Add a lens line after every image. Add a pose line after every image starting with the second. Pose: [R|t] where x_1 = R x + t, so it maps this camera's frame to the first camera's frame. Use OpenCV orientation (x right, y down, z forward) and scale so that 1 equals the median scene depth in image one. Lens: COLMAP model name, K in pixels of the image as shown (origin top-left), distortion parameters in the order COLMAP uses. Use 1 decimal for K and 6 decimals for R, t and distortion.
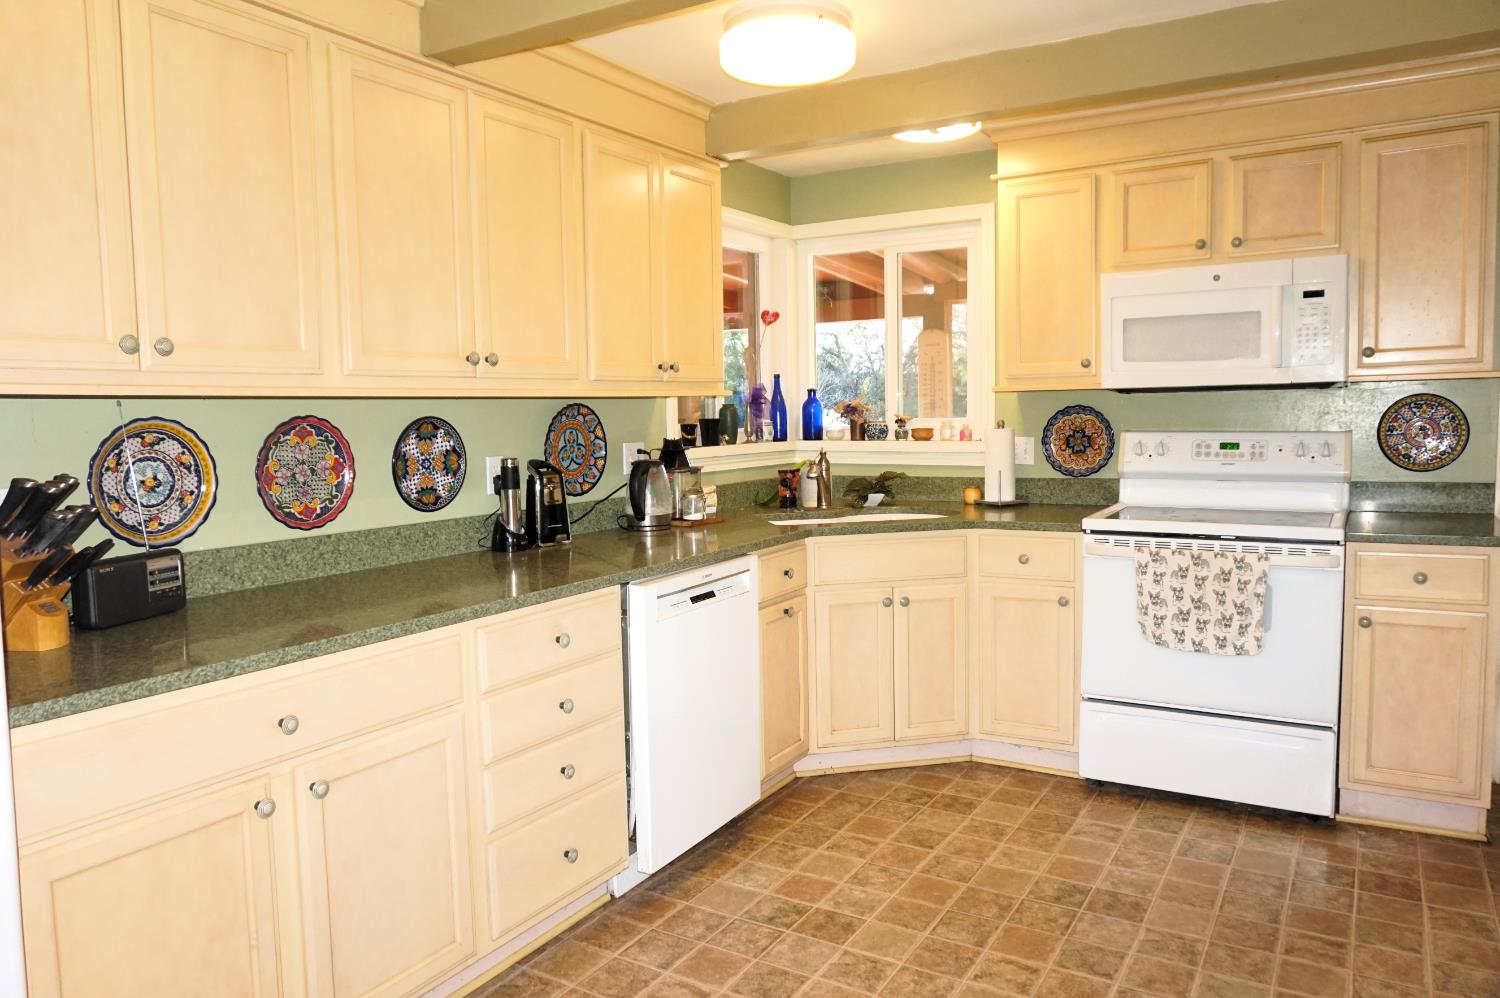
lens RADIAL K [[1078.4, 0, 750.0], [0, 1078.4, 499.0], [0, 0, 1]] dist [-0.005463, -0.000176]
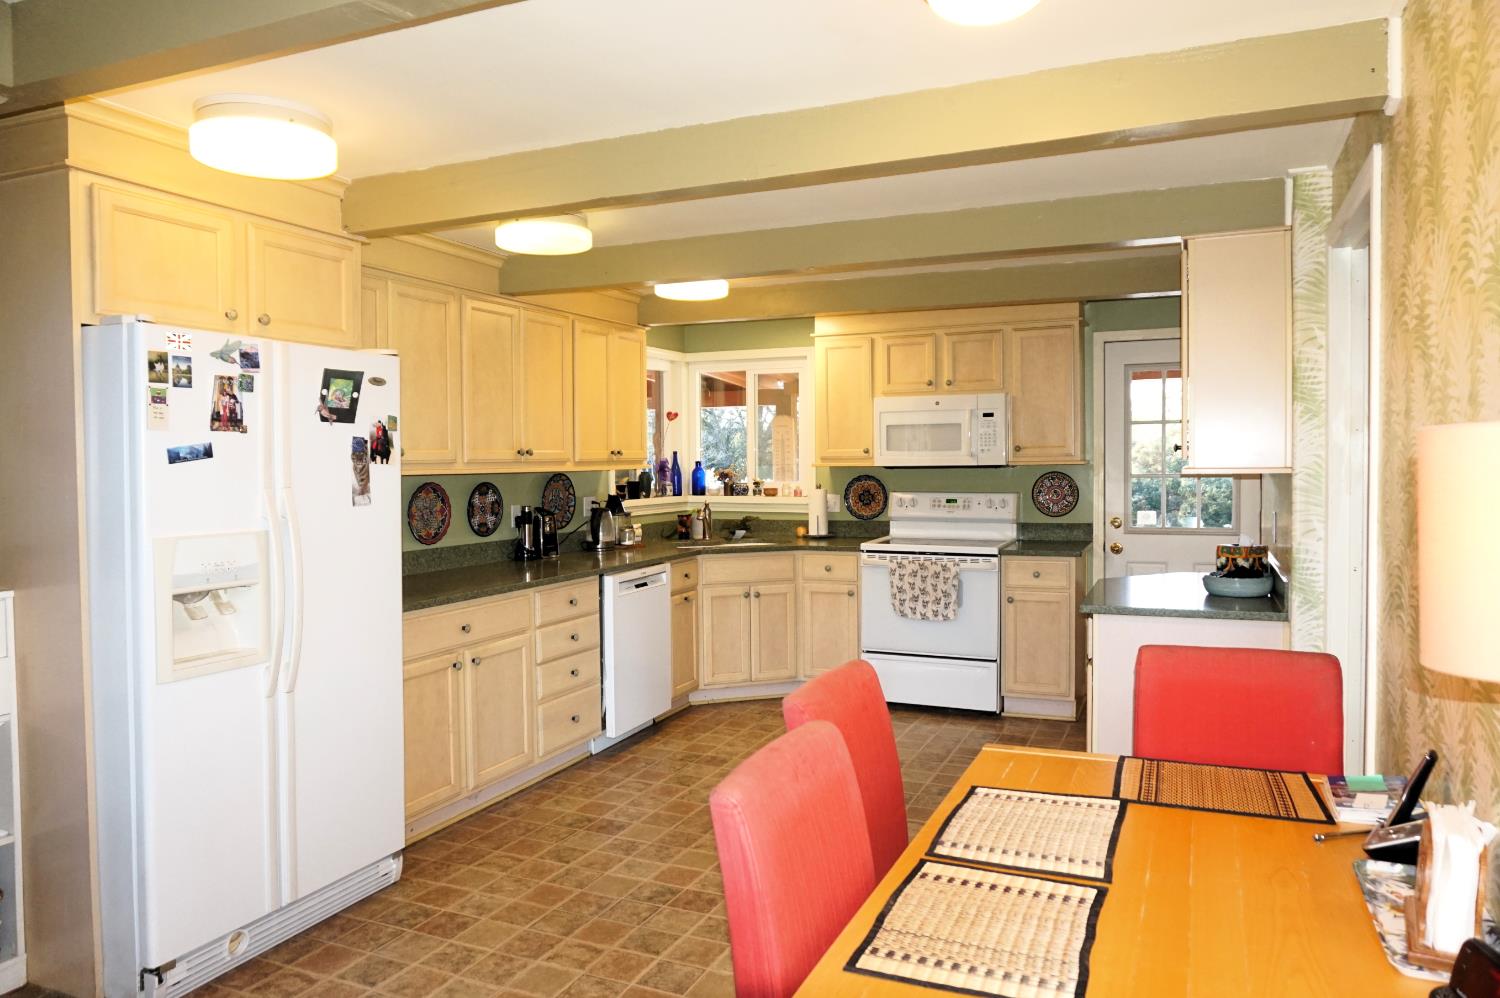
lens RADIAL K [[1052.1, 0, 750.0], [0, 1052.1, 499.0], [0, 0, 1]] dist [-0.028027, -0.000086]
pose [[0.992684, 0.006160, 0.120583, -0.062371], [-0.000554, 0.998920, -0.046469, 0.024353], [-0.120739, 0.046062, 0.991615, -0.602667]]
